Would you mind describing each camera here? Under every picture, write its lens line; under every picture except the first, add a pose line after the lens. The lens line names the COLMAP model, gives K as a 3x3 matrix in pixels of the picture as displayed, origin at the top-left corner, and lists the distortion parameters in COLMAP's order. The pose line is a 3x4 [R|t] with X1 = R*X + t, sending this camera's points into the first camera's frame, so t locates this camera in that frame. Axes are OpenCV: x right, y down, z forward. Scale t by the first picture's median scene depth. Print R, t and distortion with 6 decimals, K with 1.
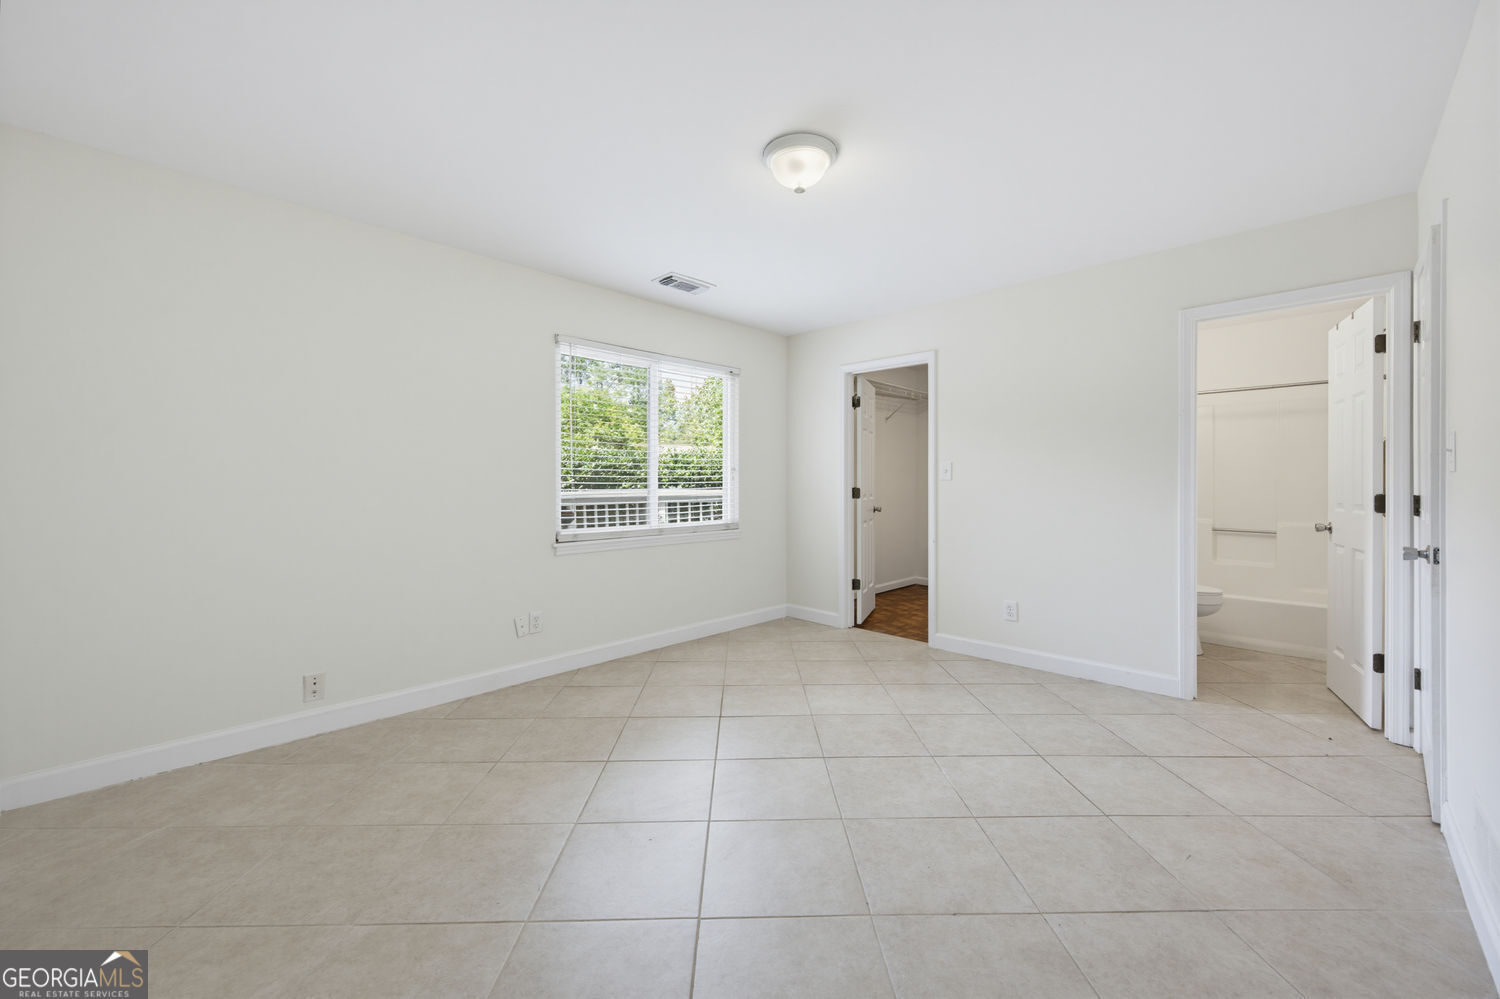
lens RADIAL K [[597.6, 0, 750.2], [0, 597.6, 491.9], [0, 0, 1]] dist [0.000355, 0.000670]
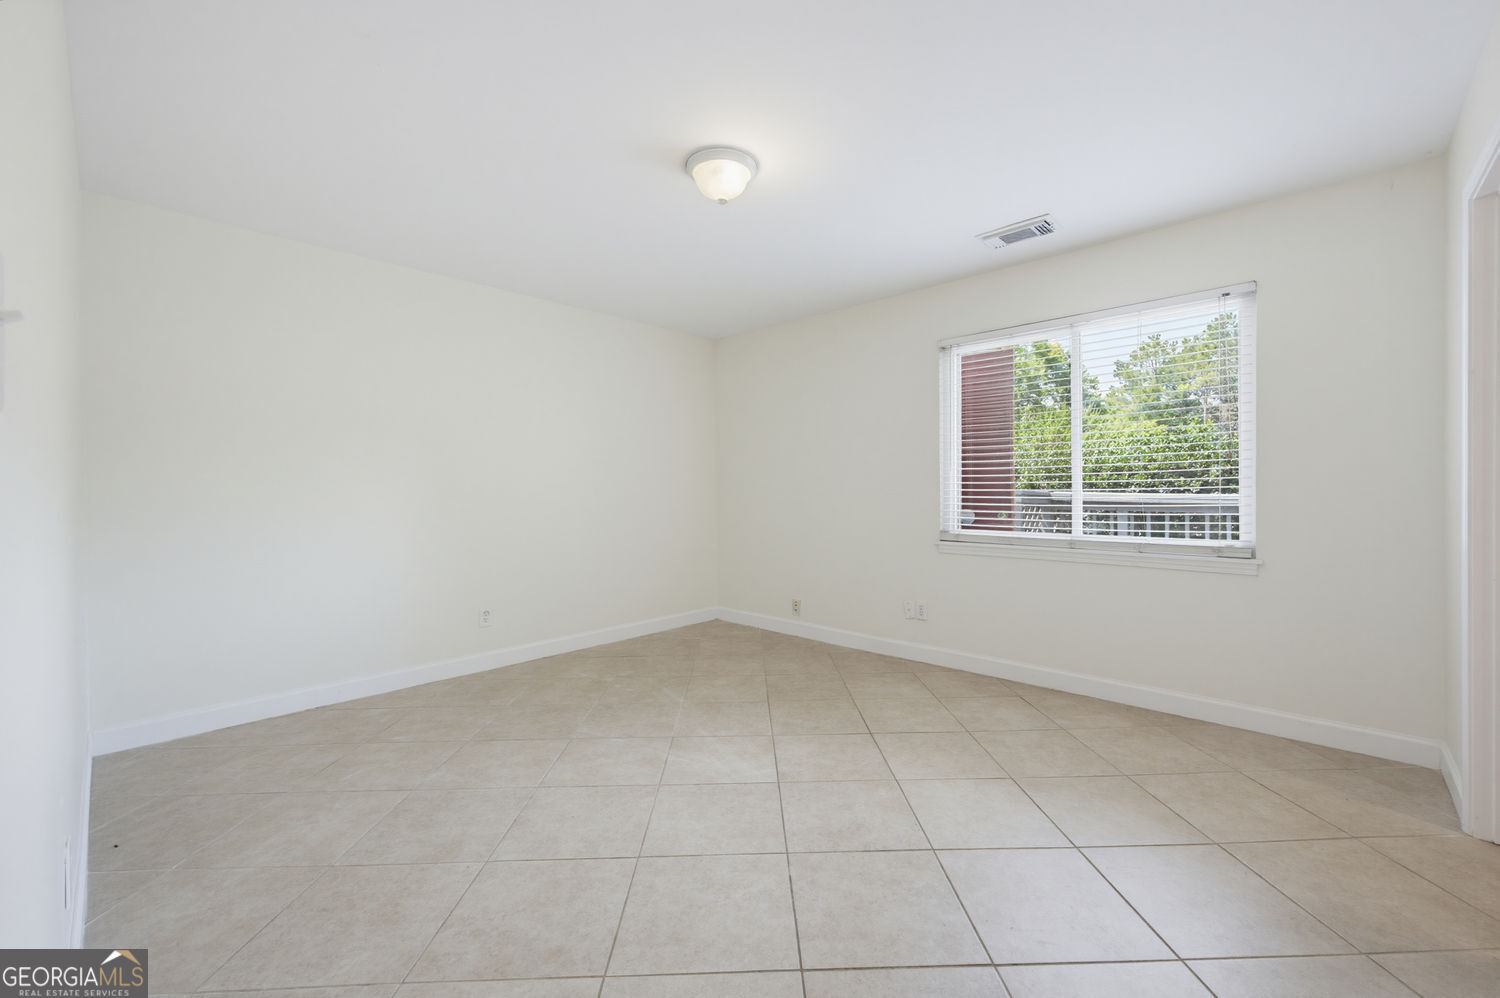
lens RADIAL K [[592.8, 0, 753.8], [0, 592.8, 497.9], [0, 0, 1]] dist [0.018166, 0.000269]
pose [[0.014379, 0.020286, -0.999691, 0.610967], [0.003122, 0.999788, 0.020333, -0.010727], [0.999892, -0.003414, 0.014313, 0.559163]]
